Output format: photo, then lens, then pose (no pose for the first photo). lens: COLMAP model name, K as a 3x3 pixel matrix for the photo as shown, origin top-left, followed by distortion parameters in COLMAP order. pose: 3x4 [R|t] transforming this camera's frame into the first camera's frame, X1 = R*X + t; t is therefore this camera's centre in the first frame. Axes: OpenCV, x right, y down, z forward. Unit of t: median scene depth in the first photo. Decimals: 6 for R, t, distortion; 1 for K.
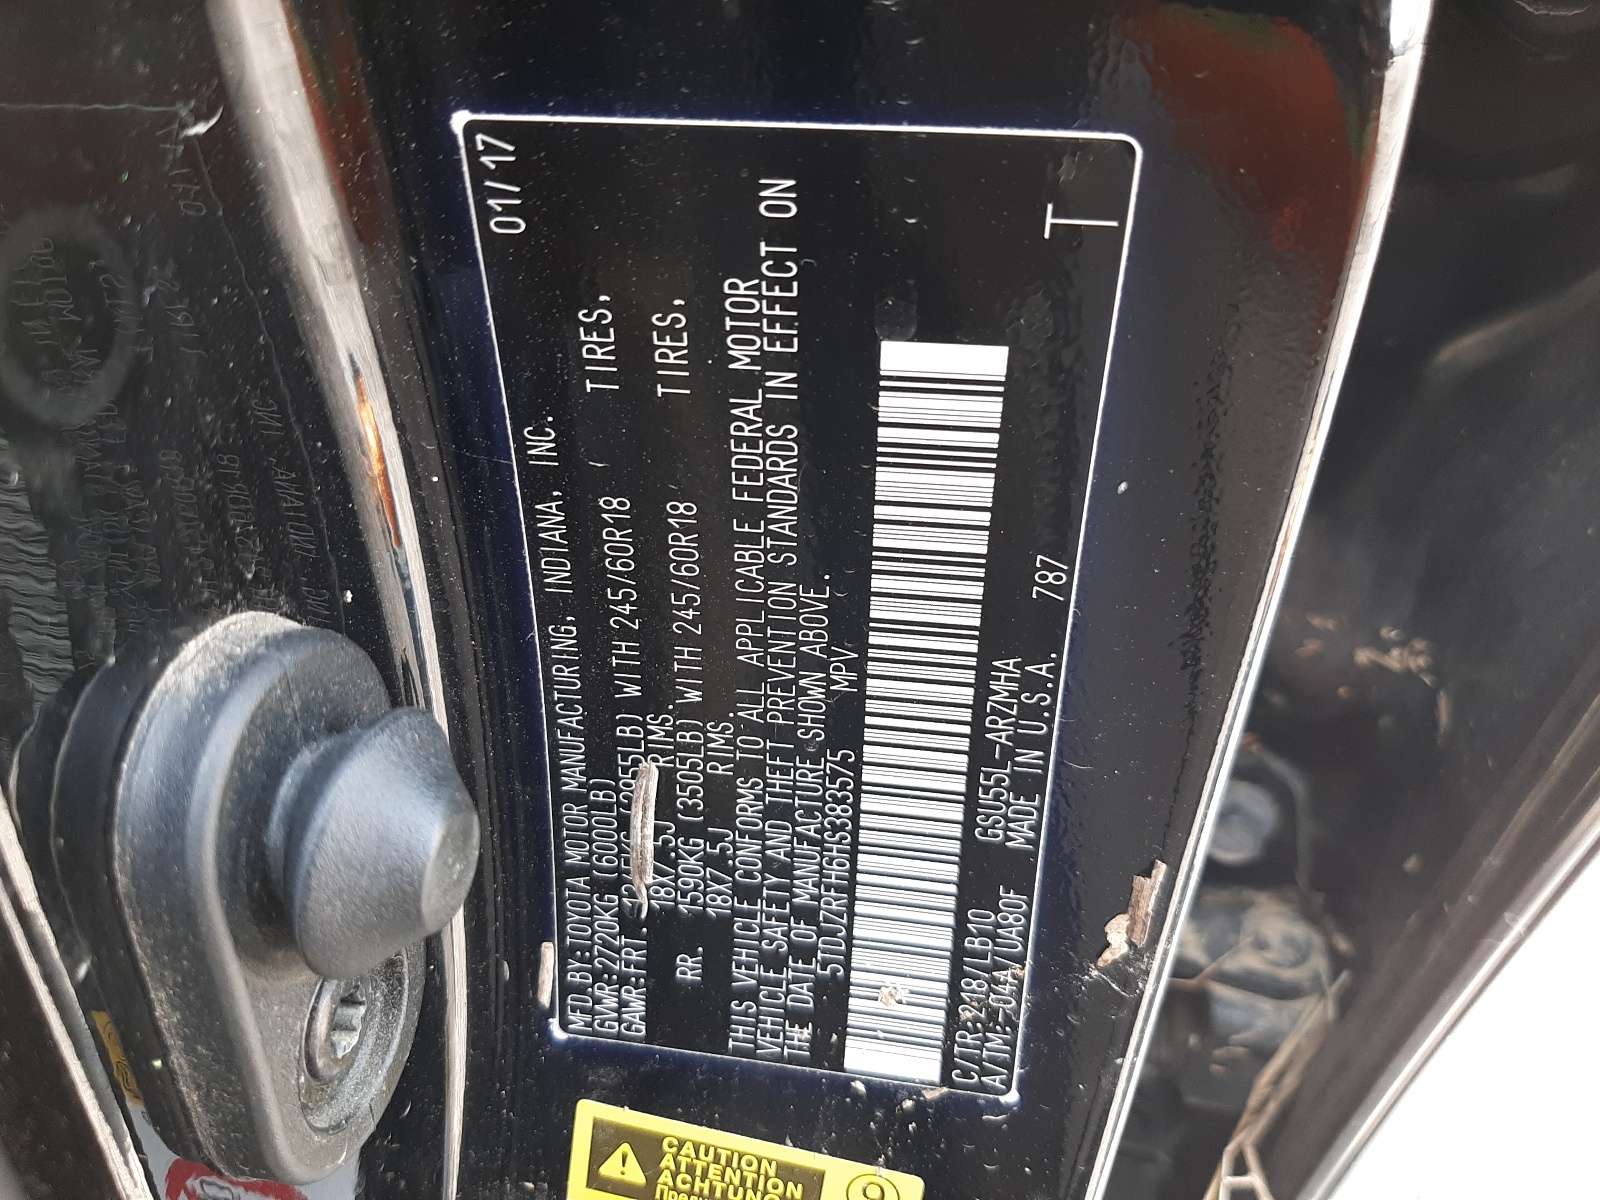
lens RADIAL K [[1205.3, 0, 800.2], [0, 1205.3, 599.6], [0, 0, 1]] dist [0.003414, -0.001480]
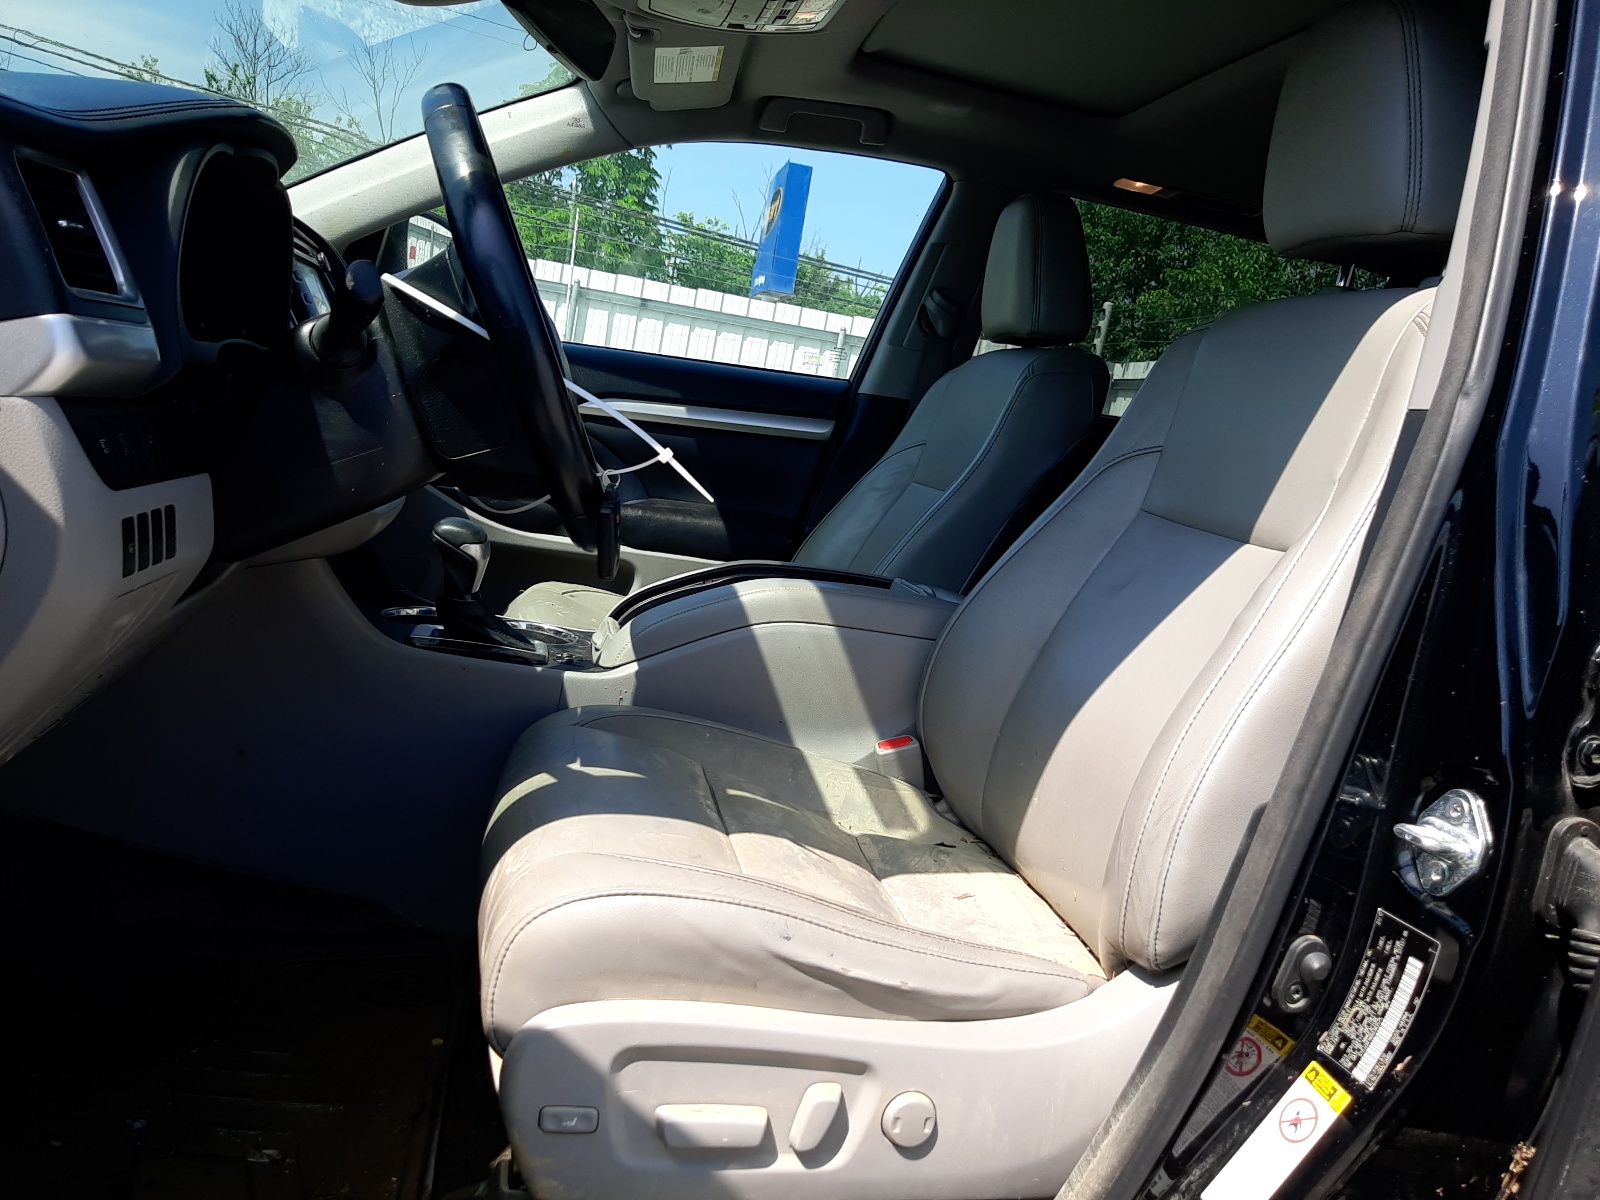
lens RADIAL K [[1205.3, 0, 800.2], [0, 1205.3, 600.0], [0, 0, 1]] dist [0.003414, -0.001480]
pose [[0.350383, 0.174218, -0.920261, 4.213557], [-0.715254, 0.684117, -0.142815, 1.637834], [0.604685, 0.708260, 0.364313, -4.464930]]
